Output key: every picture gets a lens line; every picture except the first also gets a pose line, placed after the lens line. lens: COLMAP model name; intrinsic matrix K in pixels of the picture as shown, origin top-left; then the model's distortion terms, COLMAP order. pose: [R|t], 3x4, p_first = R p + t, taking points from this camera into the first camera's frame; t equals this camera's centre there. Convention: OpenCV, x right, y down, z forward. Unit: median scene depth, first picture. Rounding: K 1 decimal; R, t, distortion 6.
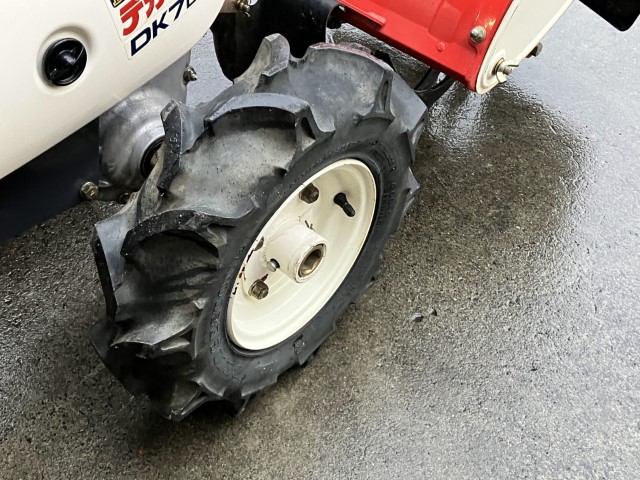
lens RADIAL K [[824.5, 0, 320.0], [0, 824.5, 240.0], [0, 0, 1]] dist [0.184254, -0.011070]
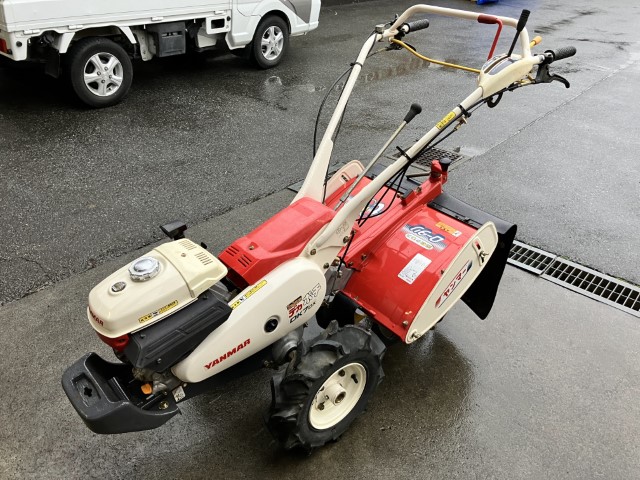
lens RADIAL K [[468.6, 0, 320.0], [0, 468.6, 240.0], [0, 0, 1]] dist [-0.000302, -0.004470]
pose [[0.989760, 0.075769, -0.120971, 0.081707], [-0.111058, 0.941170, -0.319163, 0.040857], [0.089671, 0.329330, 0.939947, -0.771139]]
